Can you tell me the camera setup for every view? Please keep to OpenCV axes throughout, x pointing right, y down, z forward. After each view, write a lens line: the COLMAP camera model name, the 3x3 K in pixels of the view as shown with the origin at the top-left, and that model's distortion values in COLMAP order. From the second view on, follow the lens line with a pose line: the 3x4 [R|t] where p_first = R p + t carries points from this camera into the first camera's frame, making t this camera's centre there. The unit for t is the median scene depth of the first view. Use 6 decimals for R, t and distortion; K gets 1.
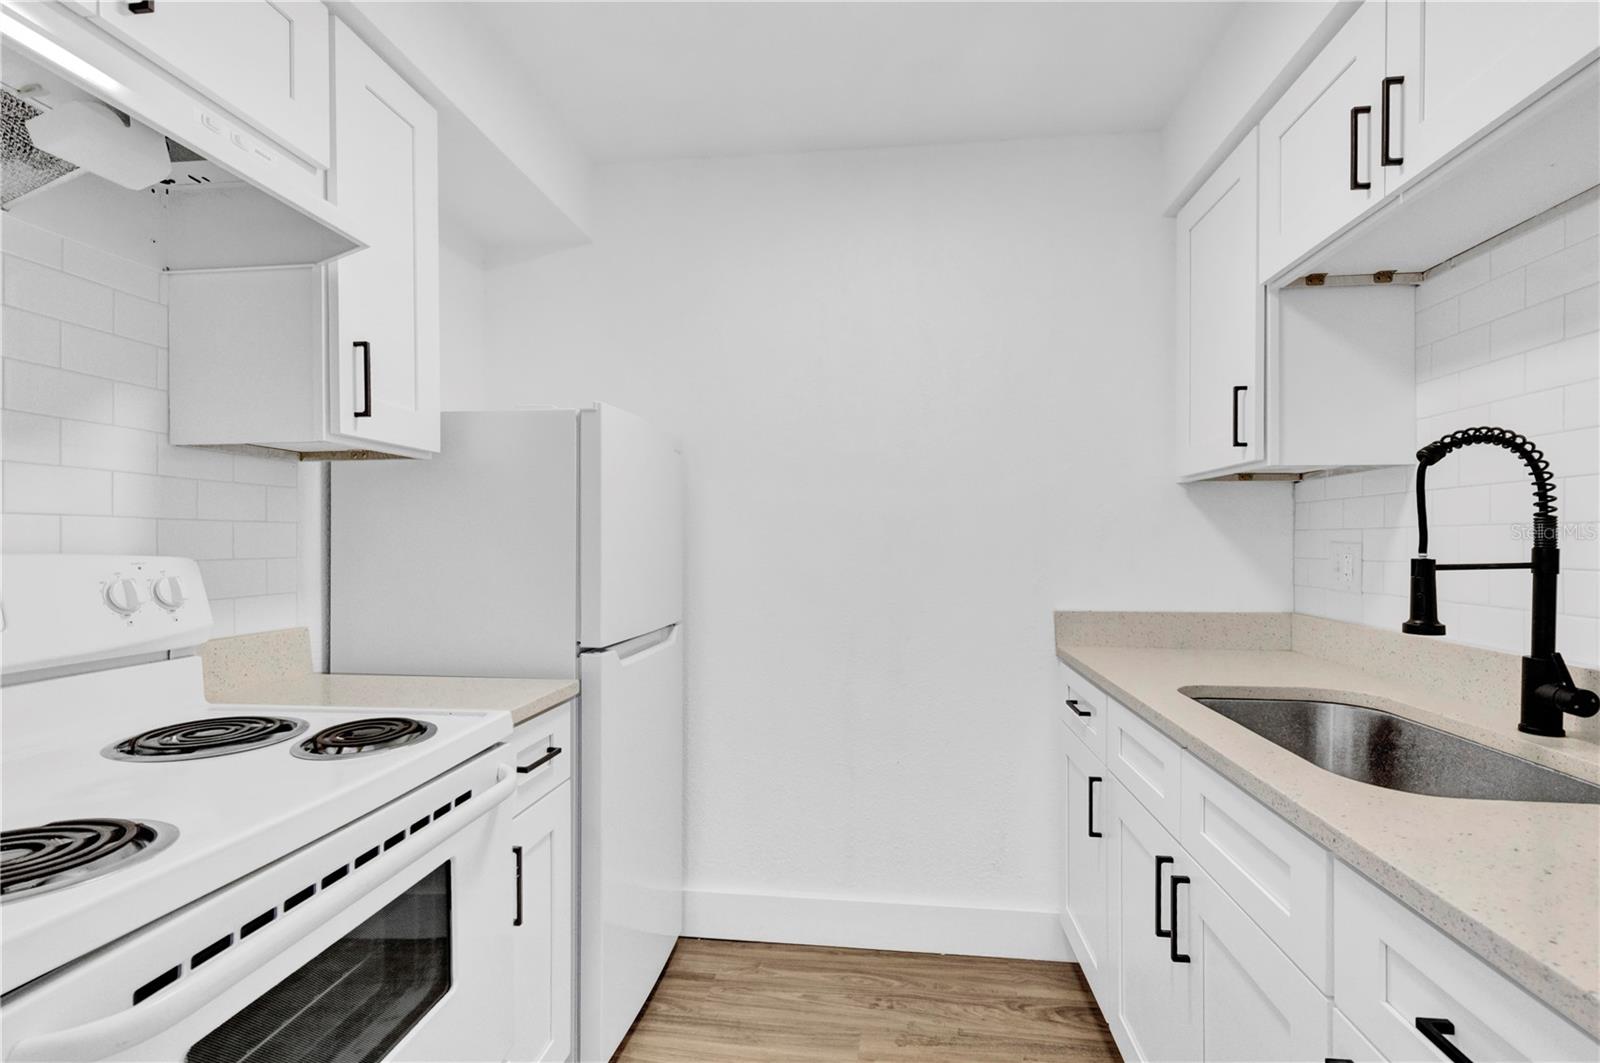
lens RADIAL K [[745.1, 0, 807.5], [0, 745.1, 543.2], [0, 0, 1]] dist [0.003432, 0.000676]
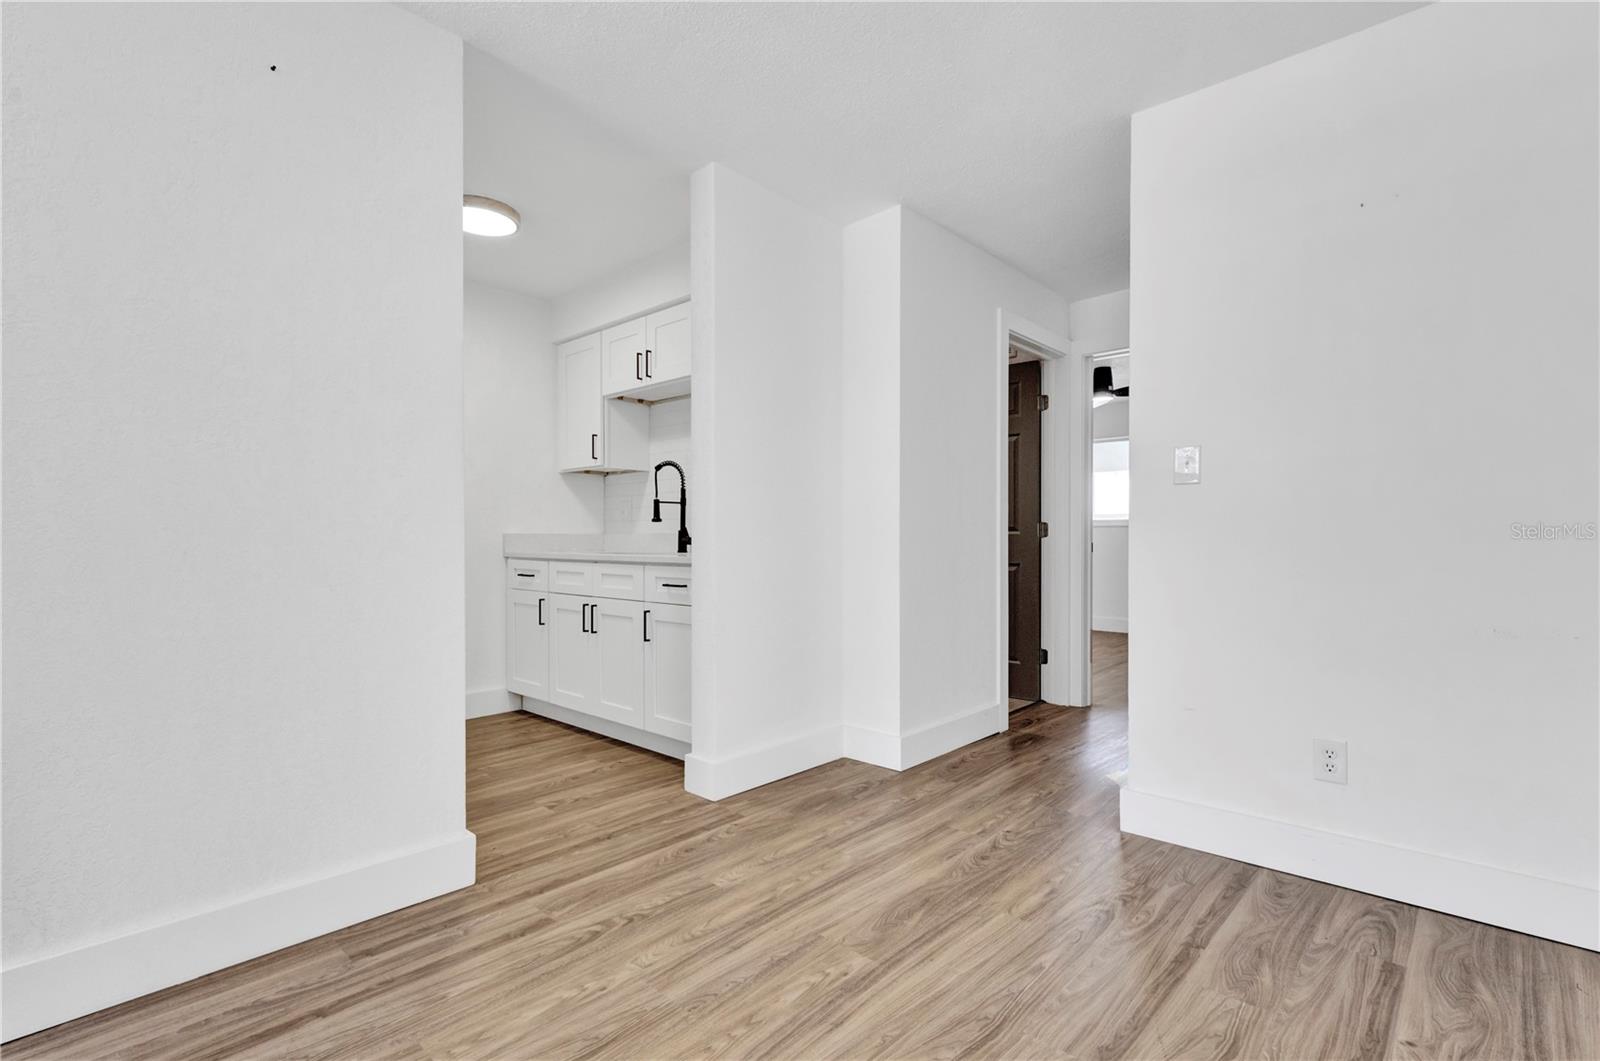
lens RADIAL K [[745.1, 0, 804.8], [0, 745.1, 533.6], [0, 0, 1]] dist [0.003432, 0.000676]
pose [[0.599291, 0.002588, 0.800527, -1.196216], [0.003631, 0.999976, -0.005951, 0.163968], [-0.800523, 0.006473, 0.599267, -1.262646]]
